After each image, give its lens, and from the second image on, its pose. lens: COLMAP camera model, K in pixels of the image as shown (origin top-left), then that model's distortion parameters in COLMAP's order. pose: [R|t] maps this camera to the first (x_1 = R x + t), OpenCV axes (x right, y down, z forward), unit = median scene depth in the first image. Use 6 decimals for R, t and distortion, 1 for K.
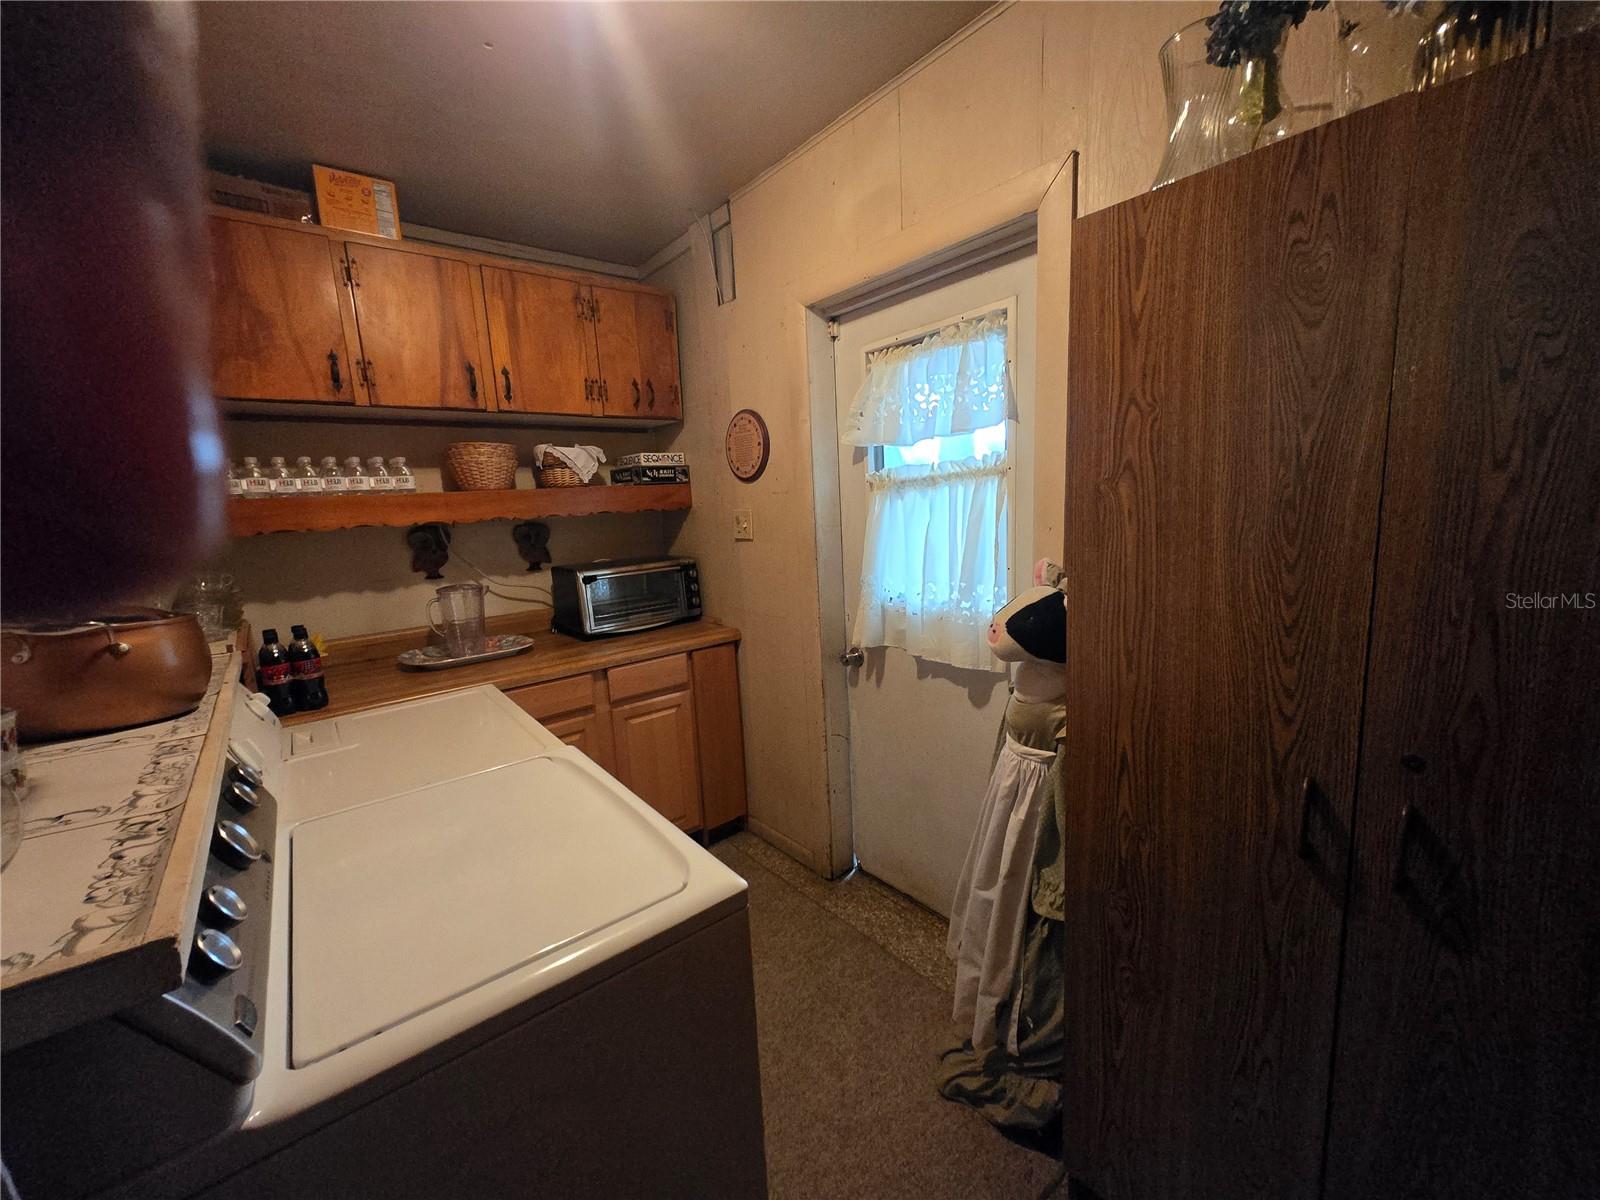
lens RADIAL K [[646.1, 0, 796.0], [0, 646.1, 606.8], [0, 0, 1]] dist [0.008944, -0.000590]
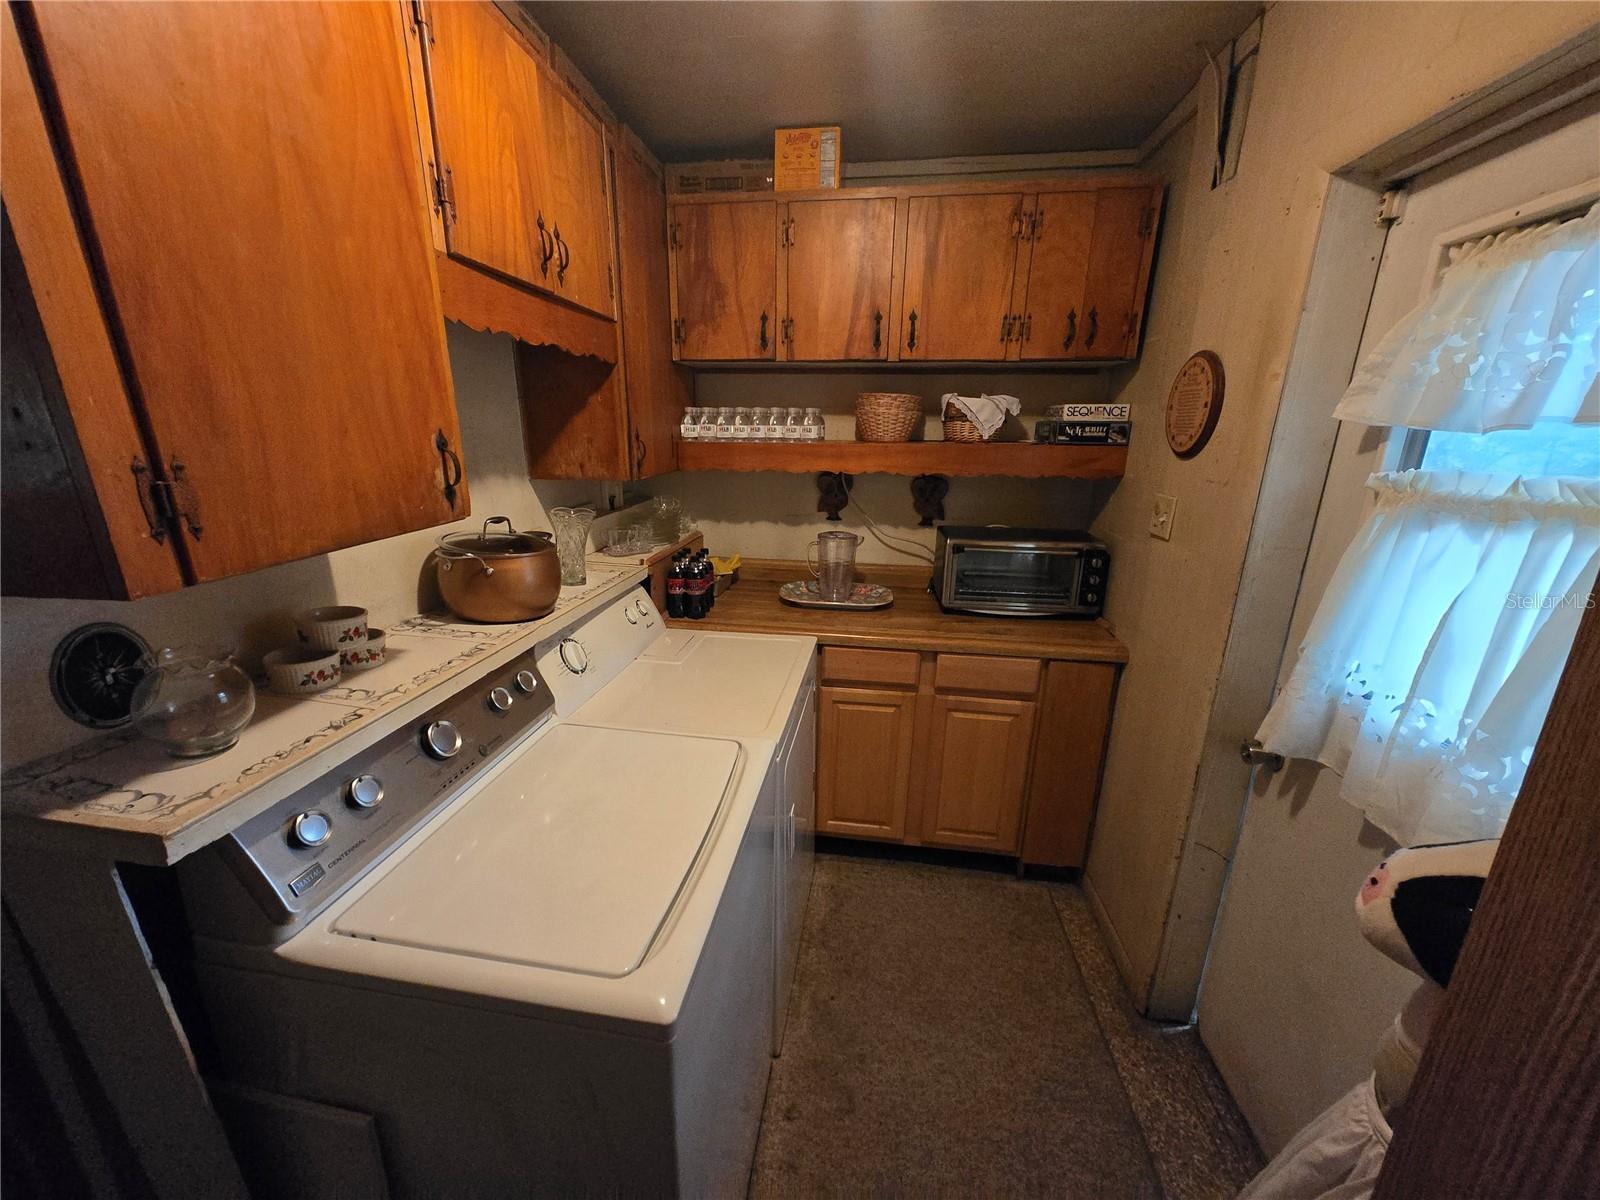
lens RADIAL K [[646.1, 0, 796.0], [0, 646.1, 606.8], [0, 0, 1]] dist [0.008944, -0.000590]
pose [[0.657501, 0.268534, -0.703976, 0.203407], [-0.168539, 0.963075, 0.209956, -0.124408], [0.734362, -0.019399, 0.678481, 0.230704]]
